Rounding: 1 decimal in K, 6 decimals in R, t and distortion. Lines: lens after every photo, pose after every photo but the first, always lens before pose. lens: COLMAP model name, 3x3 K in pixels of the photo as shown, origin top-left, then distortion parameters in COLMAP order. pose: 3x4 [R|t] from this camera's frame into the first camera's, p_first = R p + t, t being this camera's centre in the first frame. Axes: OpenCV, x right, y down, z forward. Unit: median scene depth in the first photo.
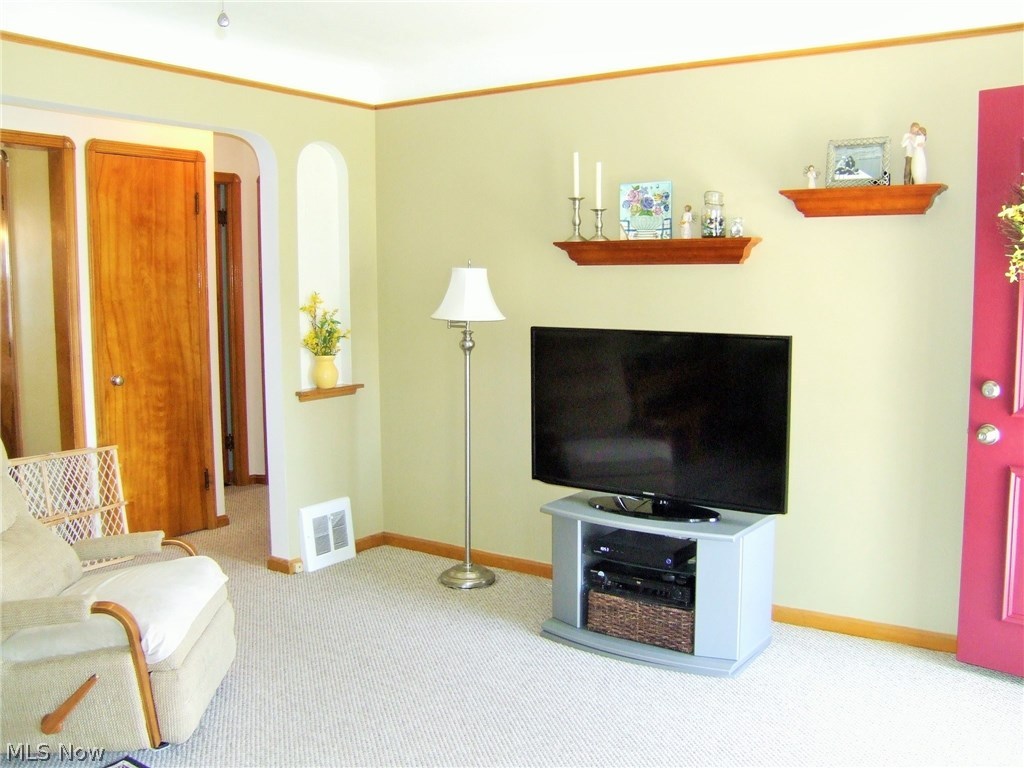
lens RADIAL K [[975.9, 0, 512.0], [0, 975.9, 384.0], [0, 0, 1]] dist [-0.105316, 0.009671]
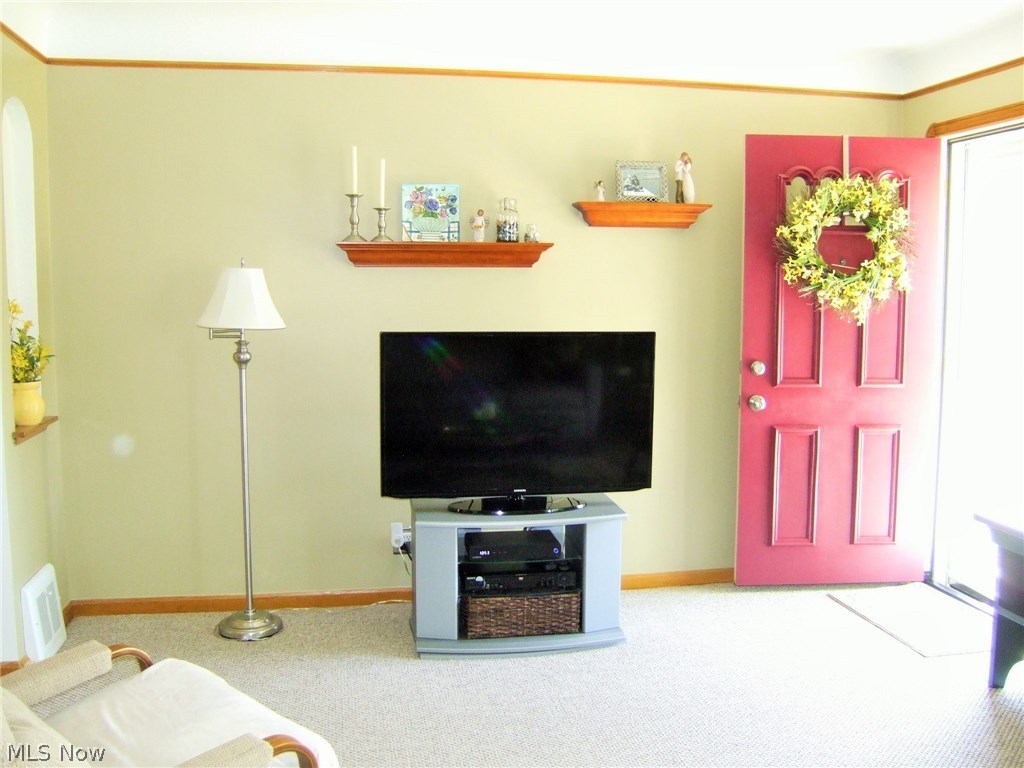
lens RADIAL K [[975.9, 0, 512.0], [0, 975.9, 384.0], [0, 0, 1]] dist [-0.105316, 0.009671]
pose [[0.705269, -0.067486, 0.705720, -0.524337], [0.071061, 0.997175, 0.024342, -0.022416], [-0.705369, 0.032981, 0.708073, 0.247678]]
